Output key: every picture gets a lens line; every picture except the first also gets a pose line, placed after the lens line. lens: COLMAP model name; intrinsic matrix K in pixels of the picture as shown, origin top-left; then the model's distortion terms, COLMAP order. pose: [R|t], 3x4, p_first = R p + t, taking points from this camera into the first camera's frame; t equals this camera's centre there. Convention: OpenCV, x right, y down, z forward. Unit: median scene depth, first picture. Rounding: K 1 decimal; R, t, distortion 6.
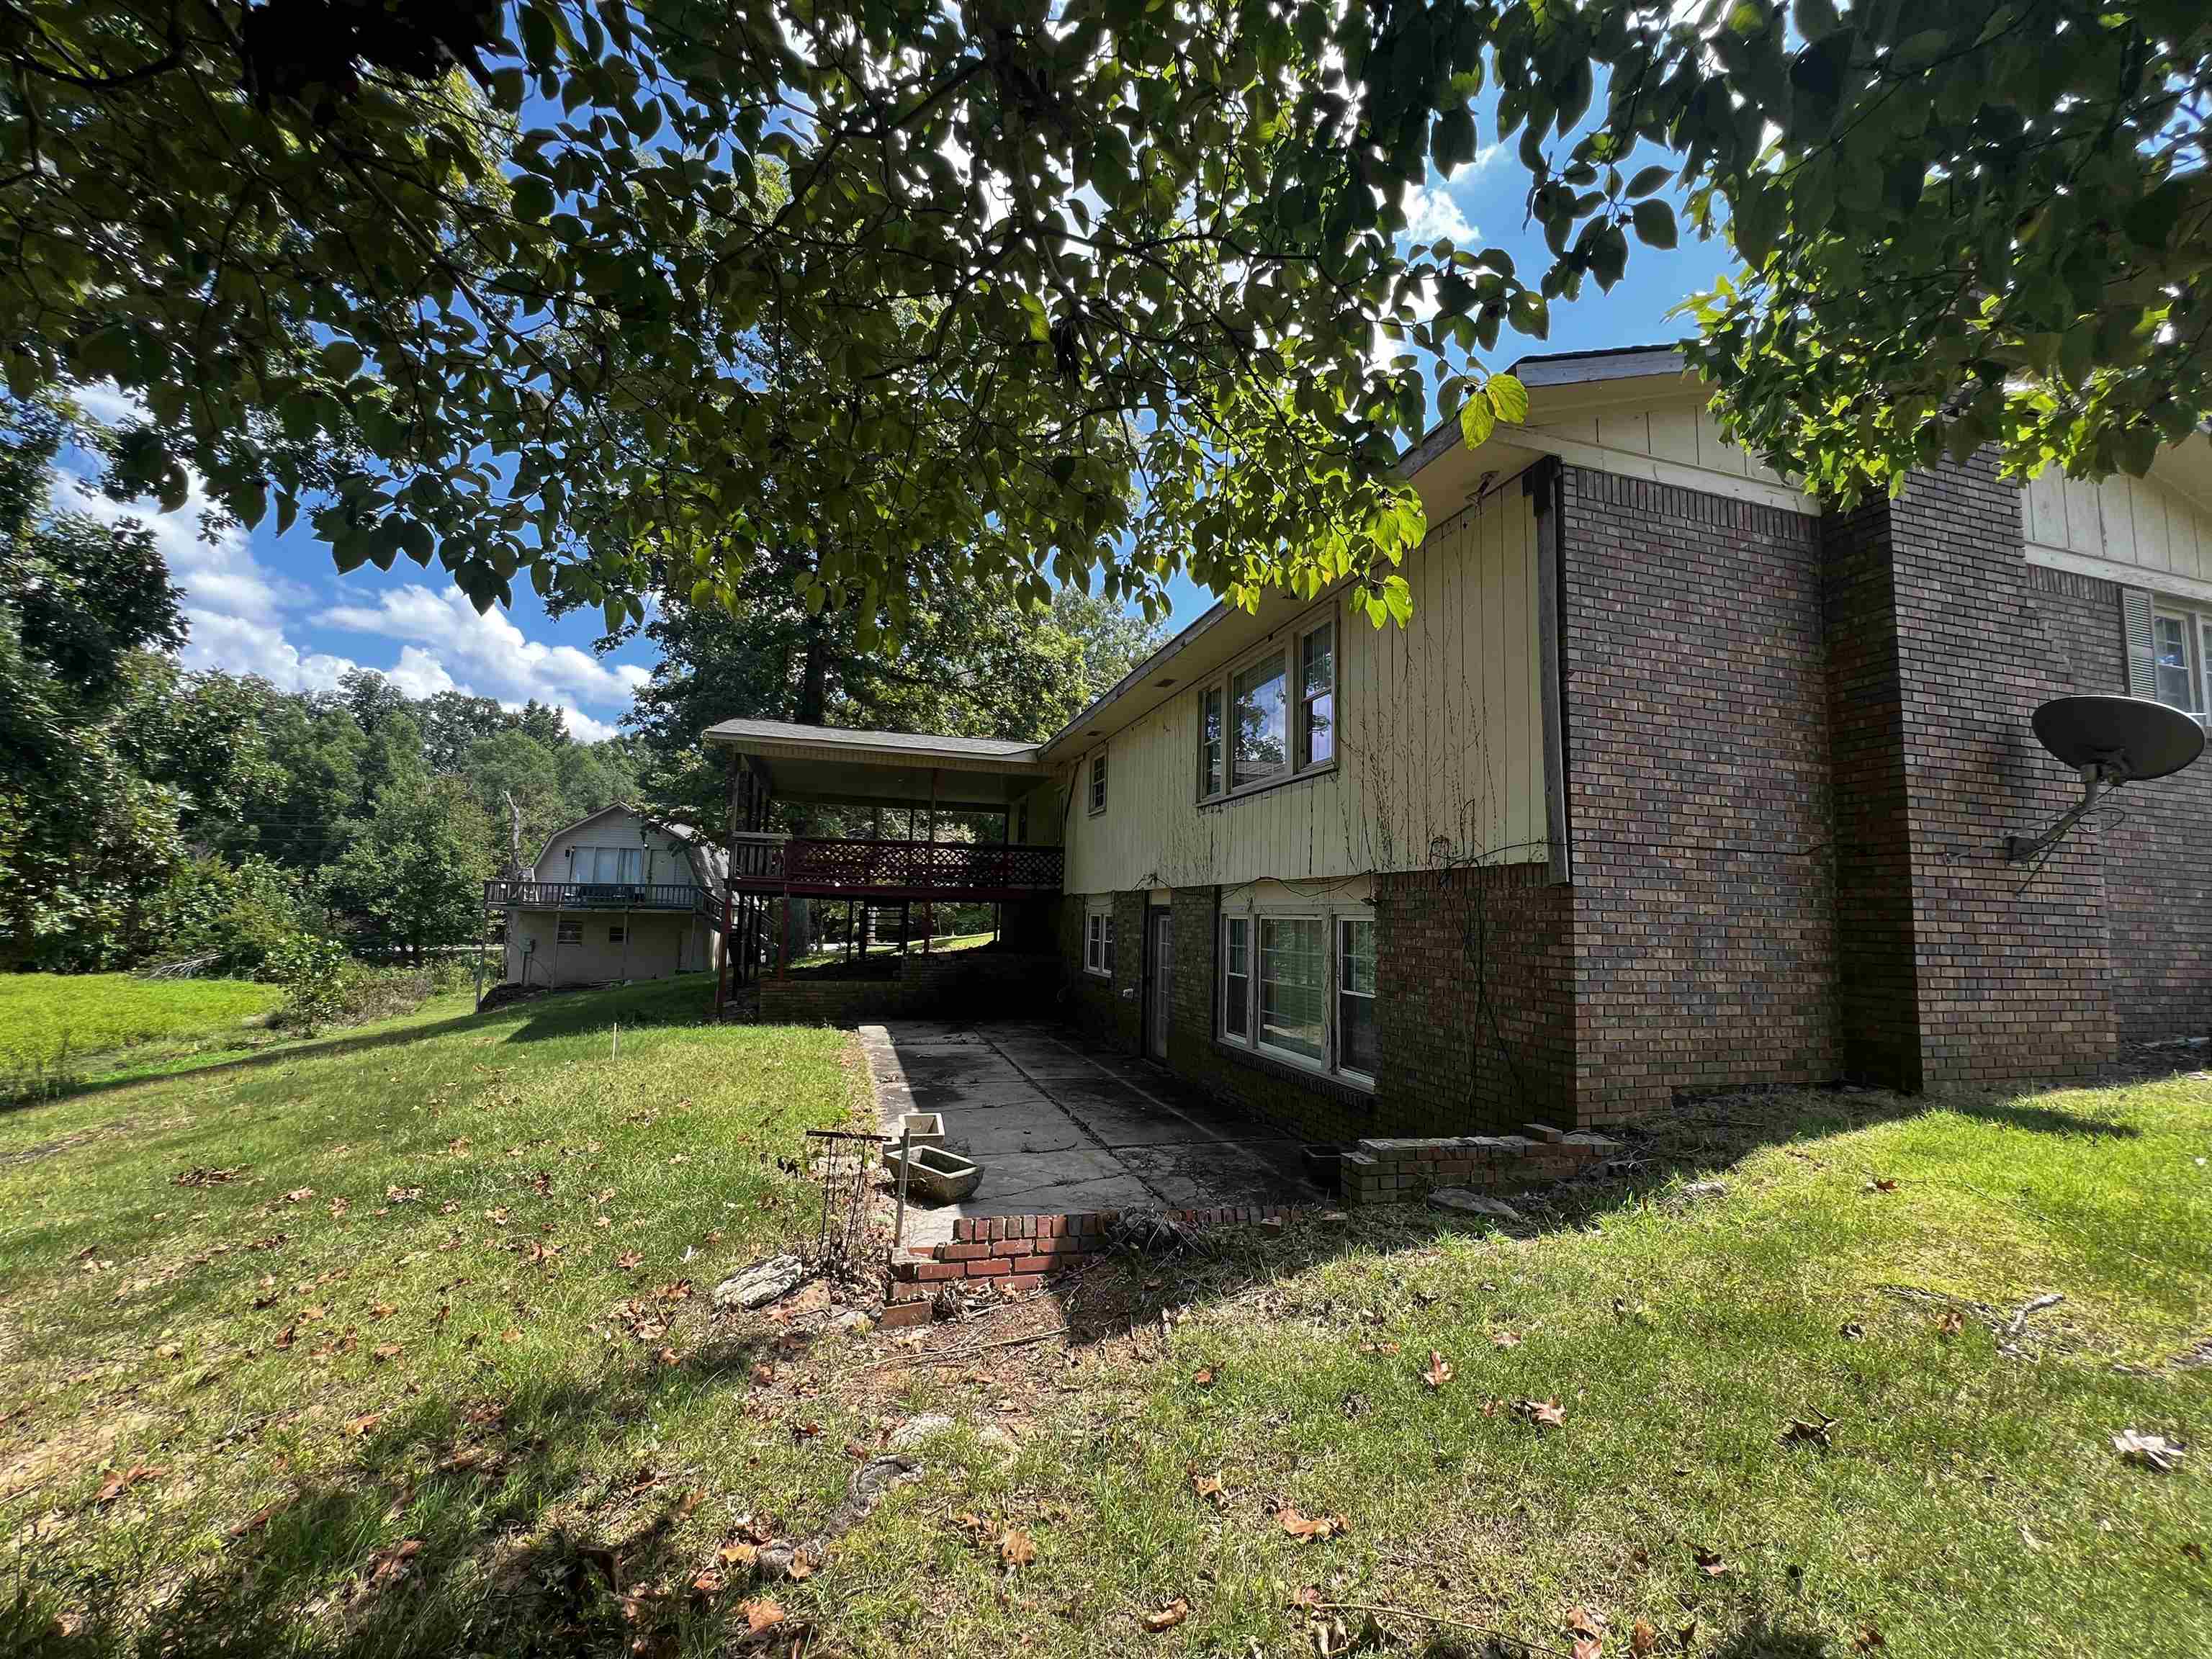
lens RADIAL K [[885.7, 0, 1109.7], [0, 885.7, 828.2], [0, 0, 1]] dist [-0.002618, 0.000021]
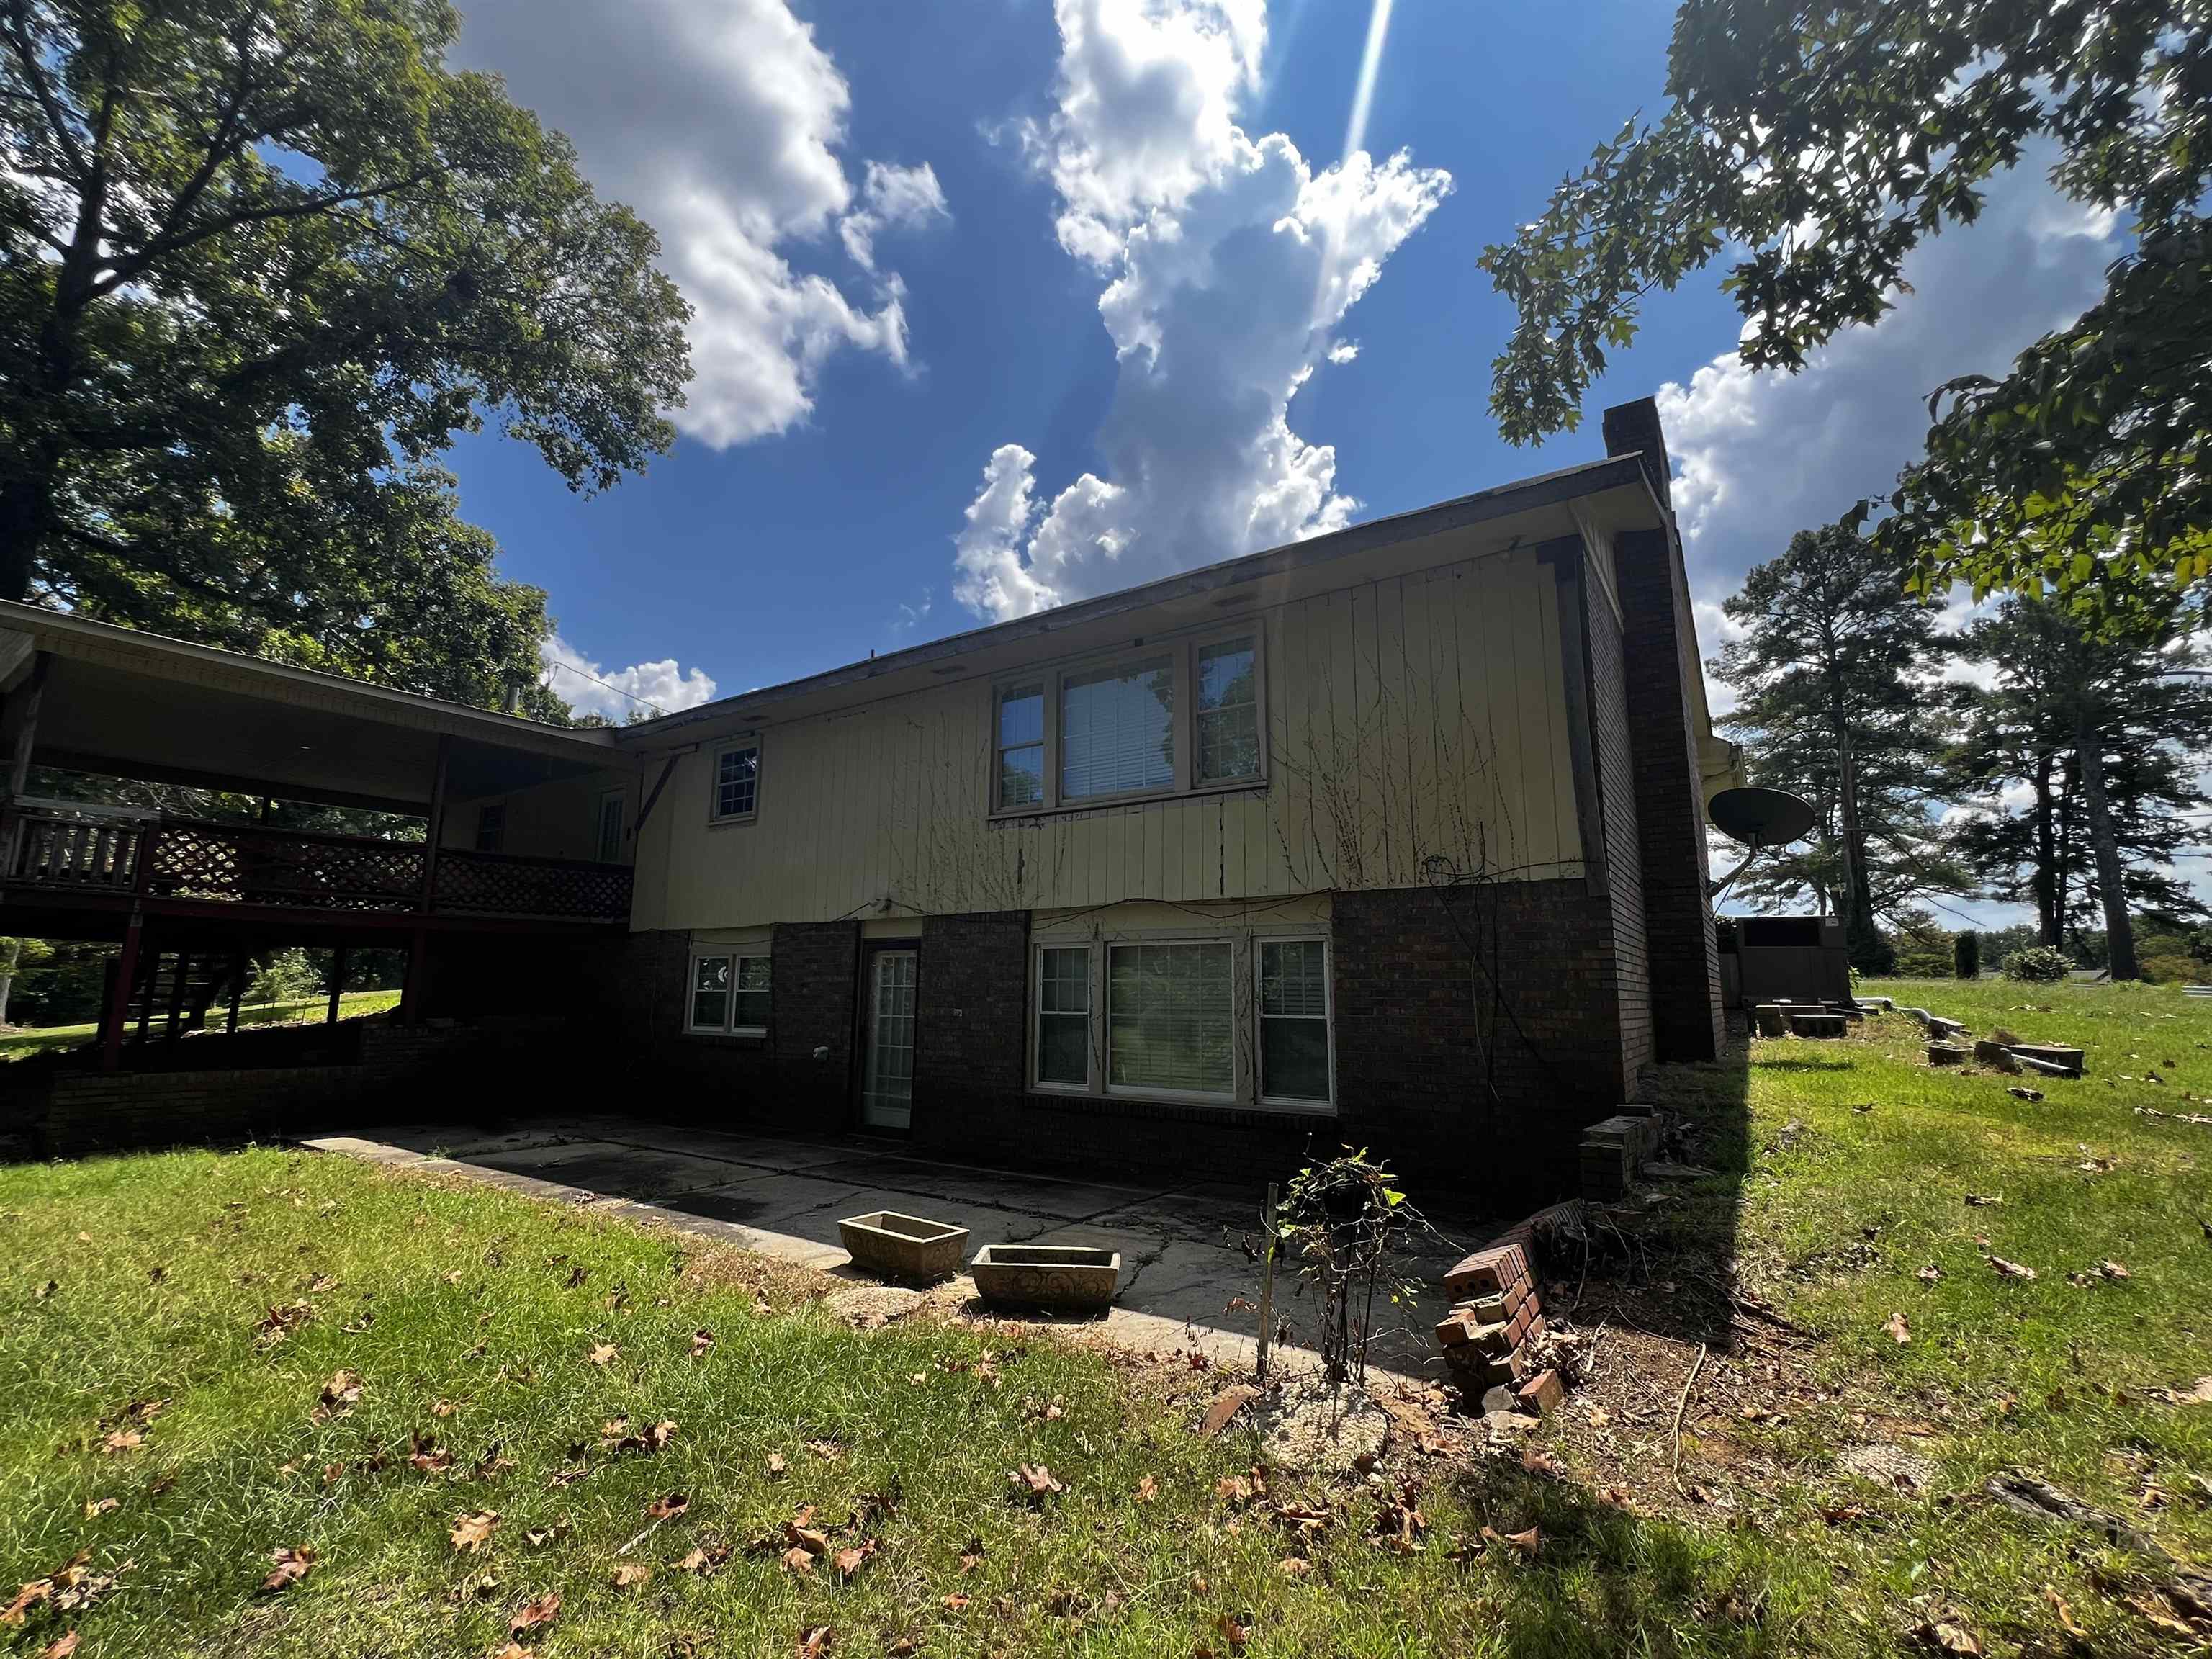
lens RADIAL K [[968.3, 0, 1106.0], [0, 968.3, 829.5], [0, 0, 1]] dist [-0.000535, -0.000158]
pose [[0.778650, 0.084326, 0.621767, -0.685069], [-0.048081, 0.996033, -0.074873, 0.087375], [-0.625614, 0.028405, 0.779615, 0.352248]]
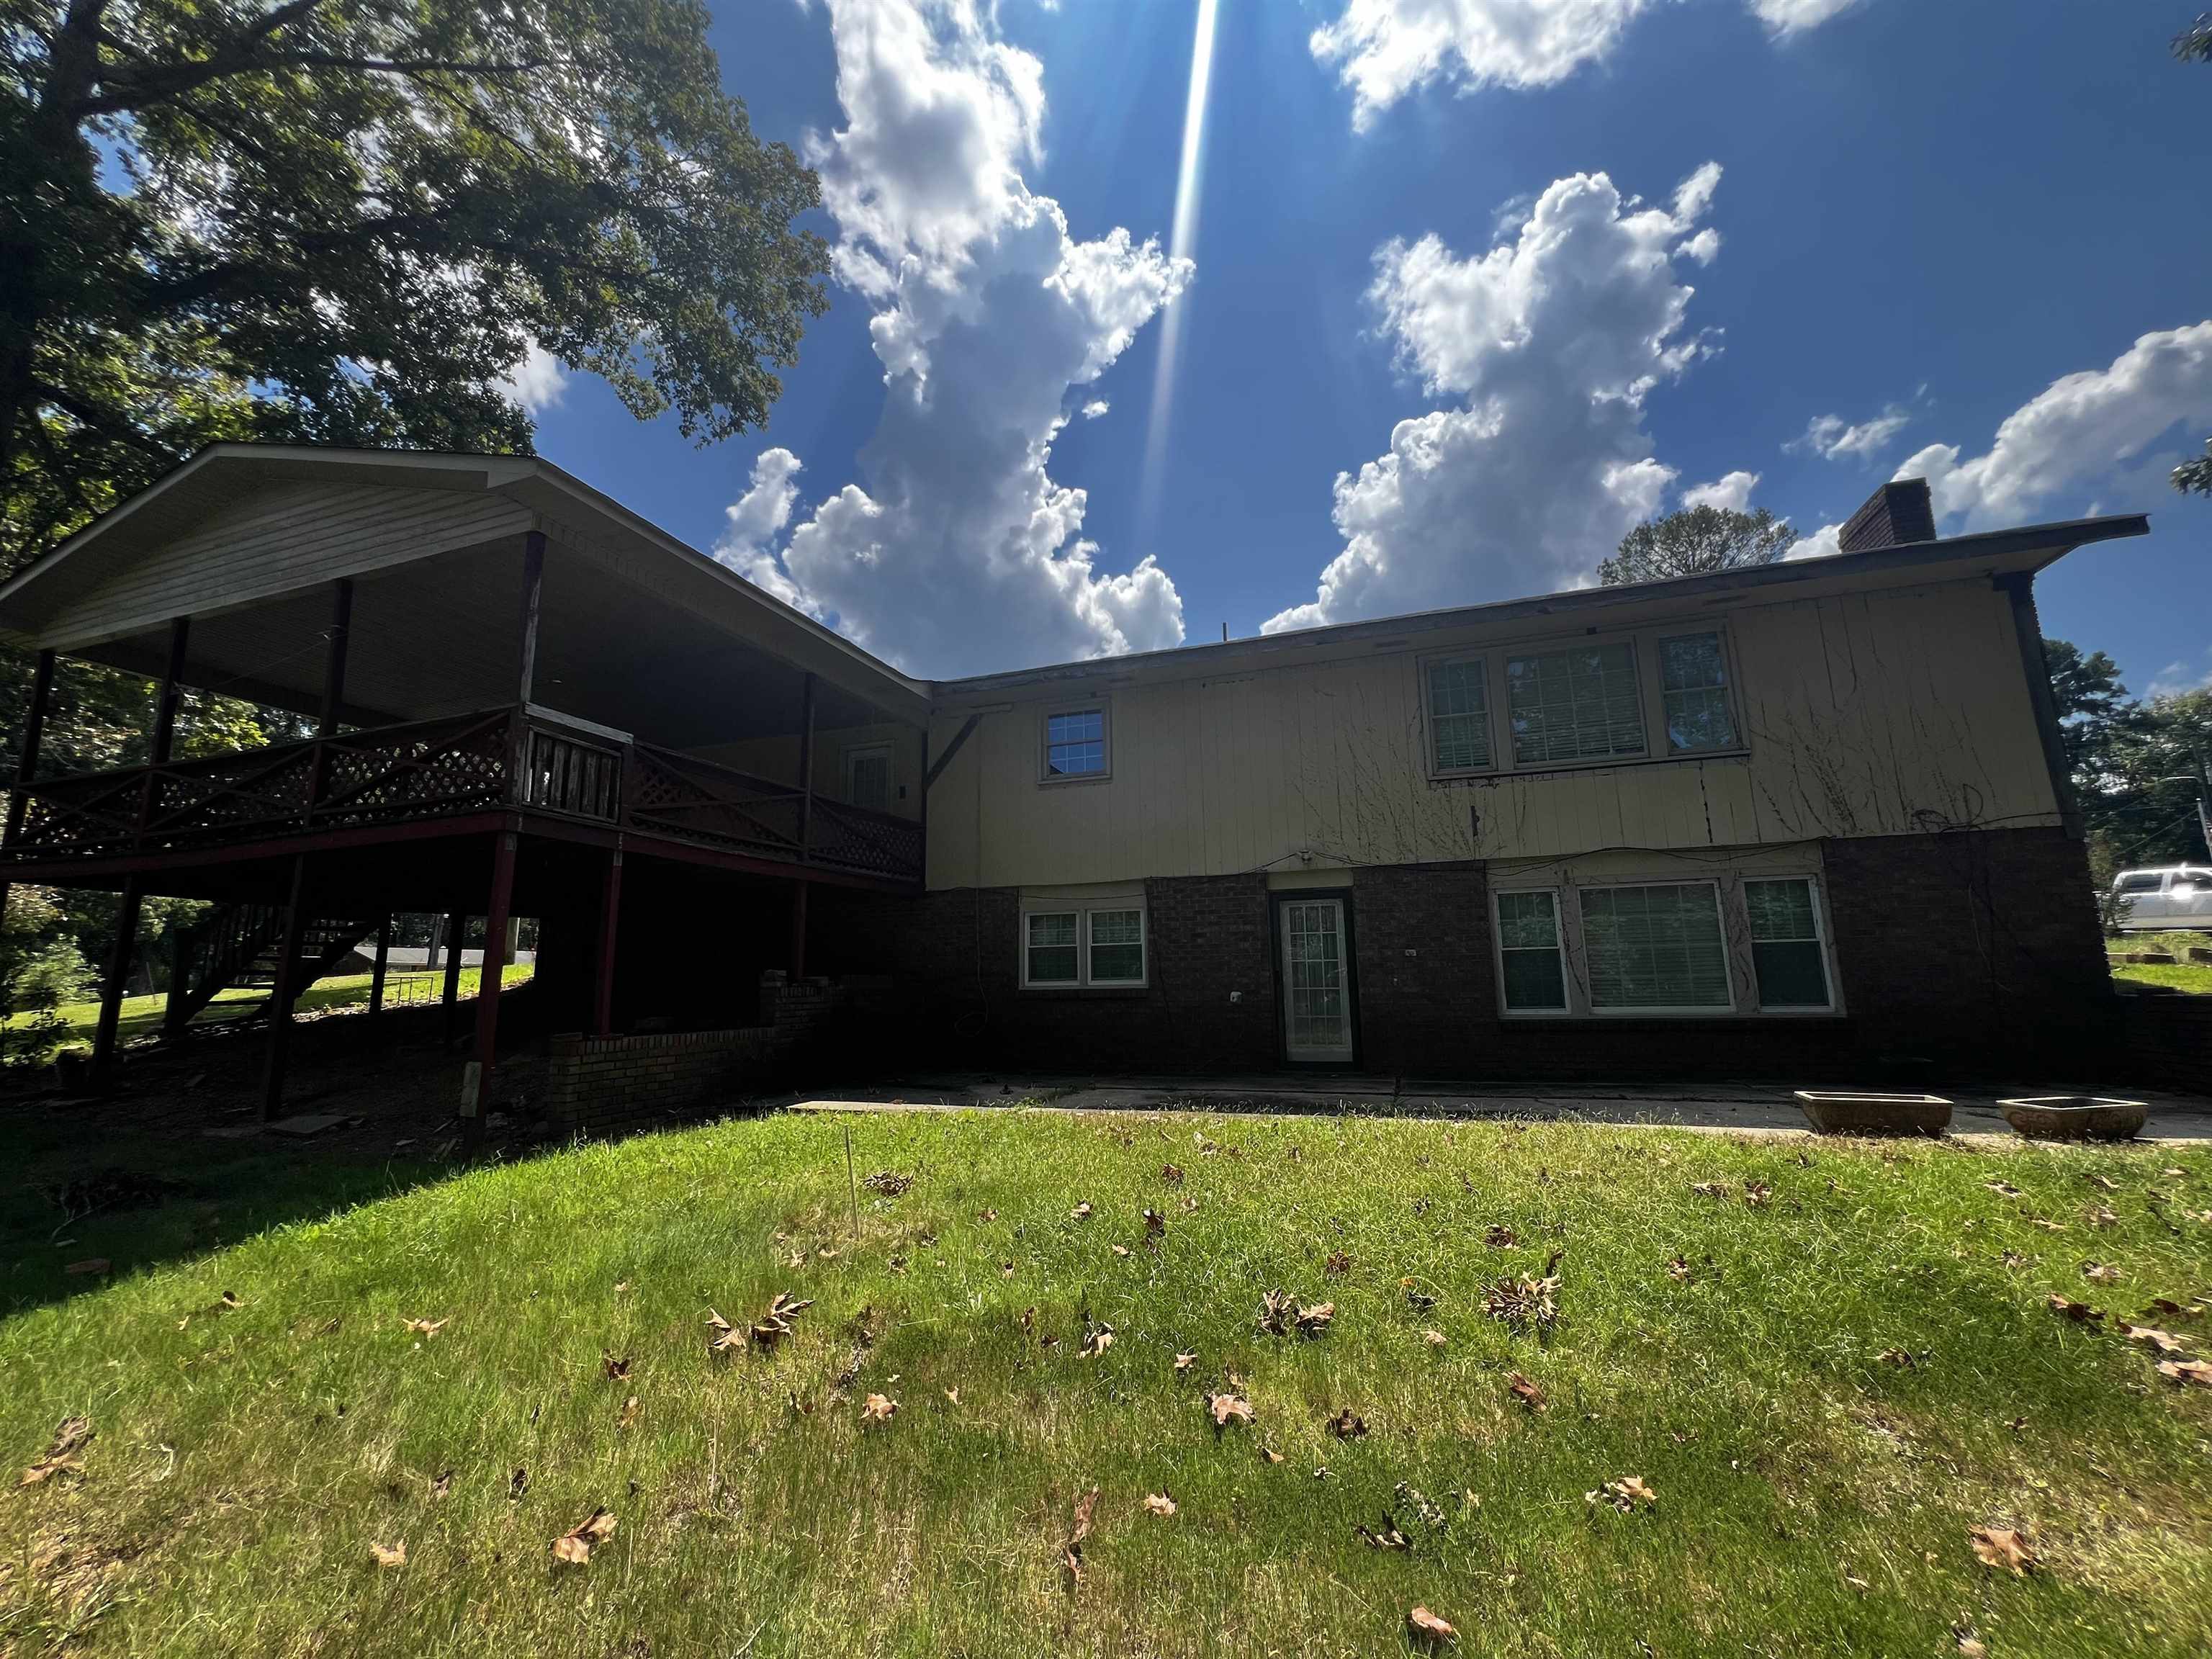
lens RADIAL K [[894.1, 0, 1102.8], [0, 894.1, 832.4], [0, 0, 1]] dist [0.001225, -0.000400]
pose [[0.584570, 0.097806, 0.805426, -1.529319], [-0.046735, 0.995118, -0.086922, 0.231721], [-0.809996, 0.013170, 0.586288, 1.262397]]
